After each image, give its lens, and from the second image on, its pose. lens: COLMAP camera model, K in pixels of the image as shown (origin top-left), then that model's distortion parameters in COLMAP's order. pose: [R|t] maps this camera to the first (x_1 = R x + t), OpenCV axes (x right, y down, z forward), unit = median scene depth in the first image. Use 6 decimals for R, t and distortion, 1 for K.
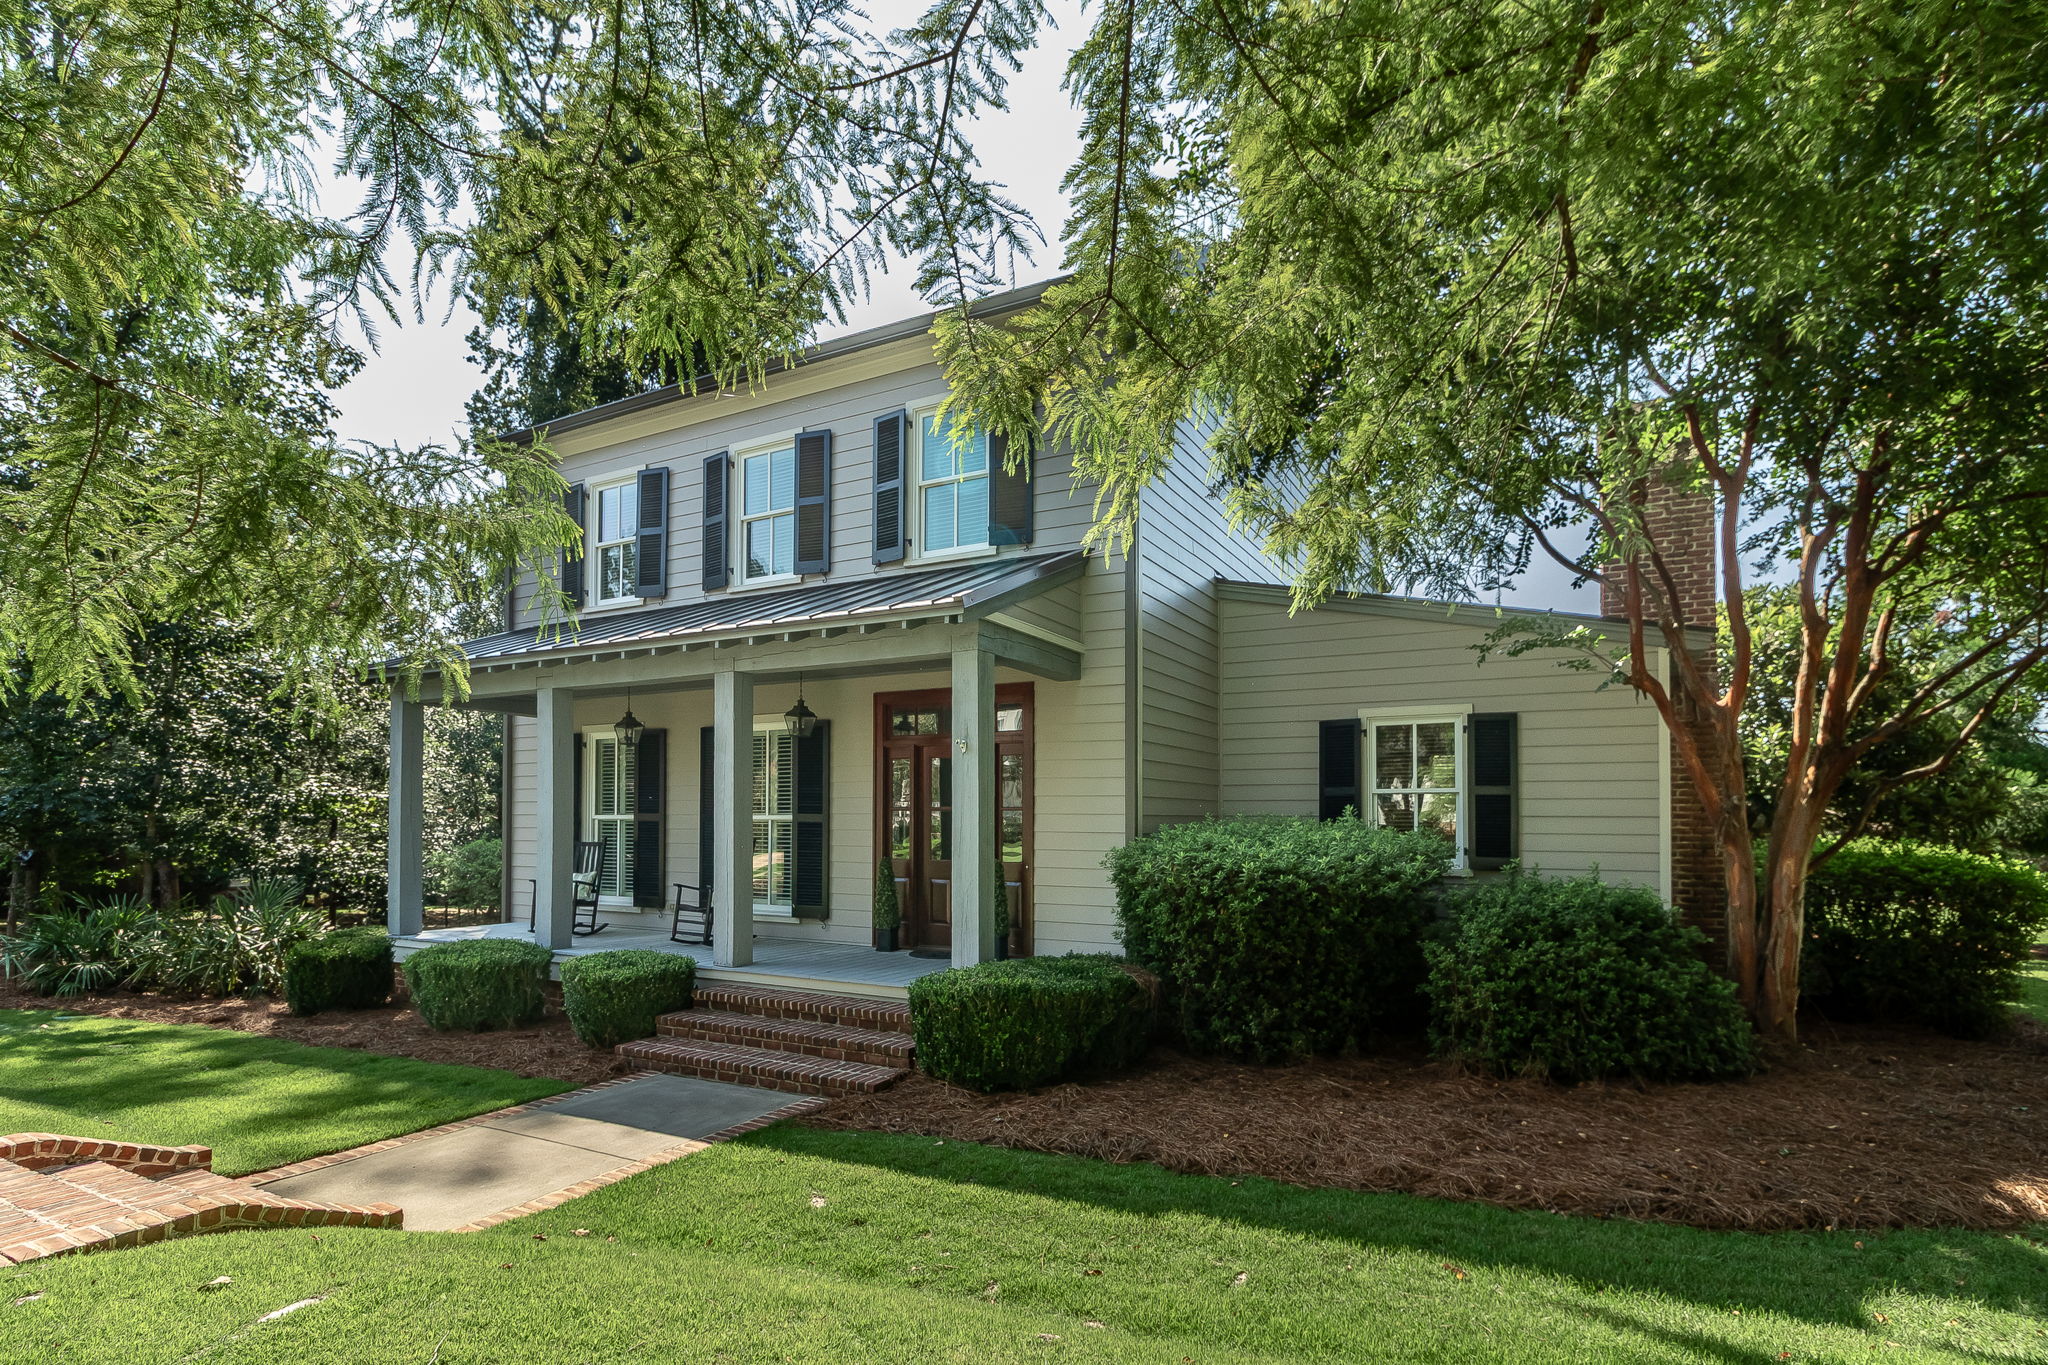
lens RADIAL K [[1008.0, 0, 1015.9], [0, 1008.0, 821.2], [0, 0, 1]] dist [-0.002519, 0.001456]
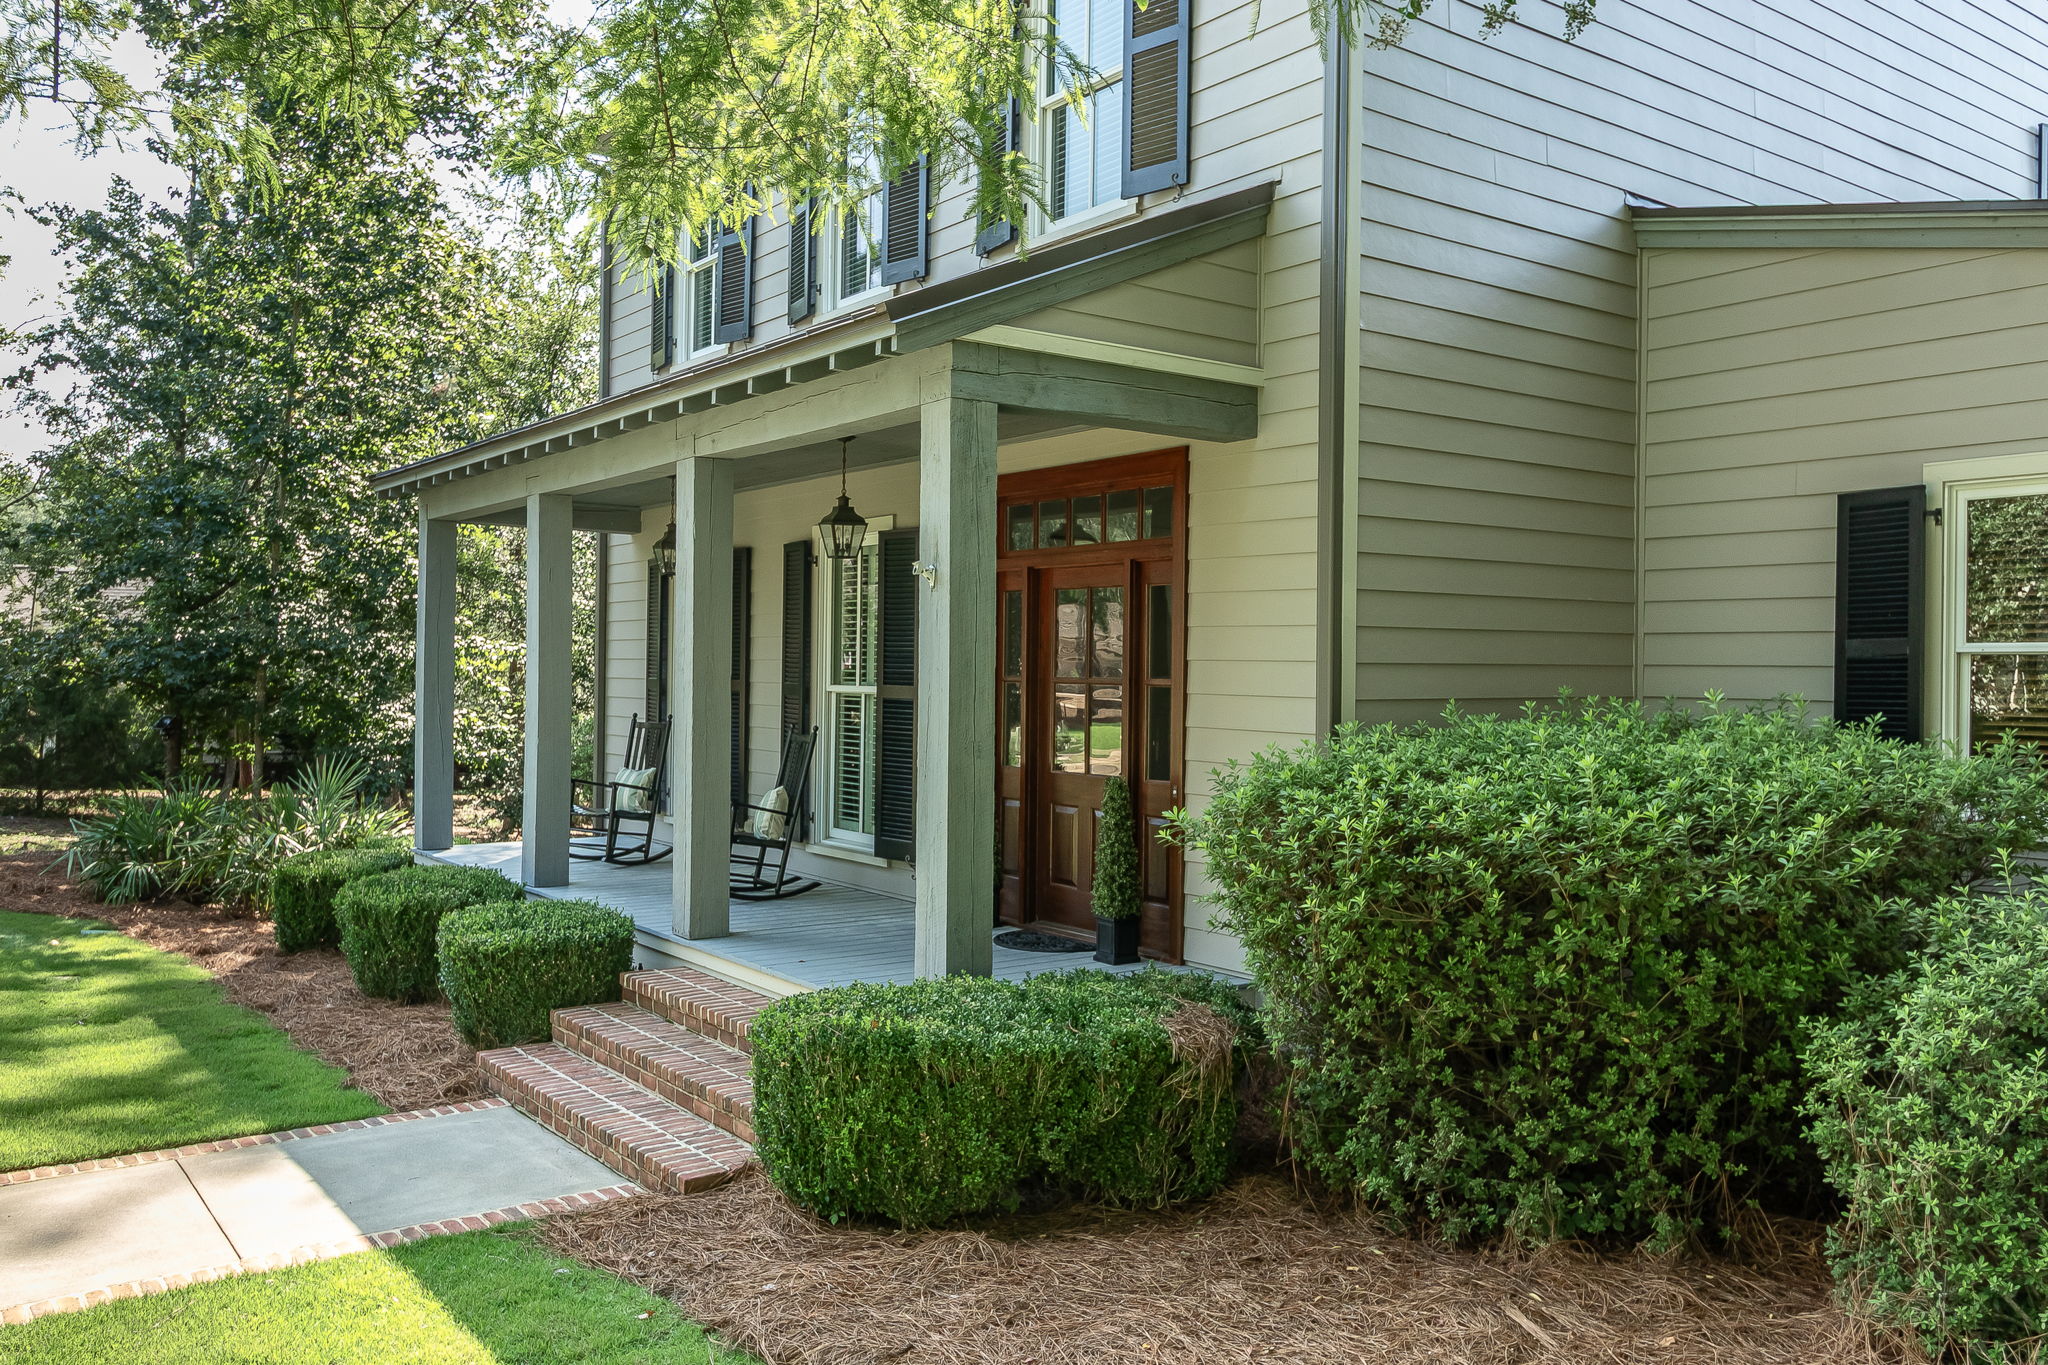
lens RADIAL K [[1609.6, 0, 1024.6], [0, 1609.6, 678.2], [0, 0, 1]] dist [-0.012345, 0.006827]
pose [[0.900999, 0.006535, -0.433772, 0.350484], [-0.003451, 0.999963, 0.007898, -0.024571], [0.433808, -0.005620, 0.900988, 0.220075]]
